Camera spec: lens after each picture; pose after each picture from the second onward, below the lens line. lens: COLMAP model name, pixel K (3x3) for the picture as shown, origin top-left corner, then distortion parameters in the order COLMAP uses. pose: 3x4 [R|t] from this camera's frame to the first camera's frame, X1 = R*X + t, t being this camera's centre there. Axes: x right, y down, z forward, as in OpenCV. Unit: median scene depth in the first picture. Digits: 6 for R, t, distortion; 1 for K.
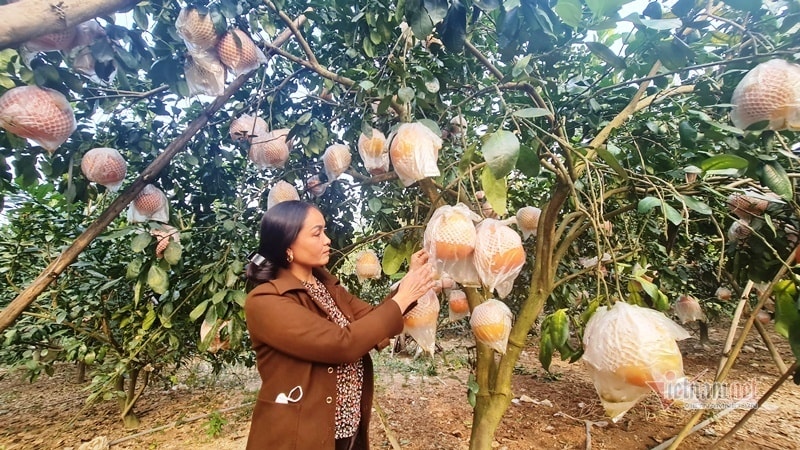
lens RADIAL K [[324.5, 0, 400.5], [0, 324.5, 226.1], [0, 0, 1]] dist [0.004108, 0.000169]
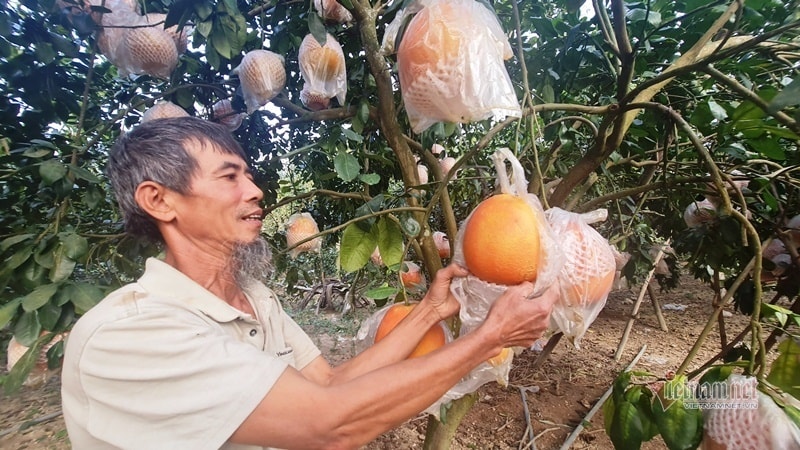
lens RADIAL K [[324.5, 0, 398.7], [0, 324.5, 223.1], [0, 0, 1]] dist [0.004108, 0.000169]
pose [[0.973086, 0.039050, 0.227108, -0.048799], [-0.073409, 0.986724, 0.144871, -0.023841], [-0.218436, -0.157644, 0.963034, 0.199968]]
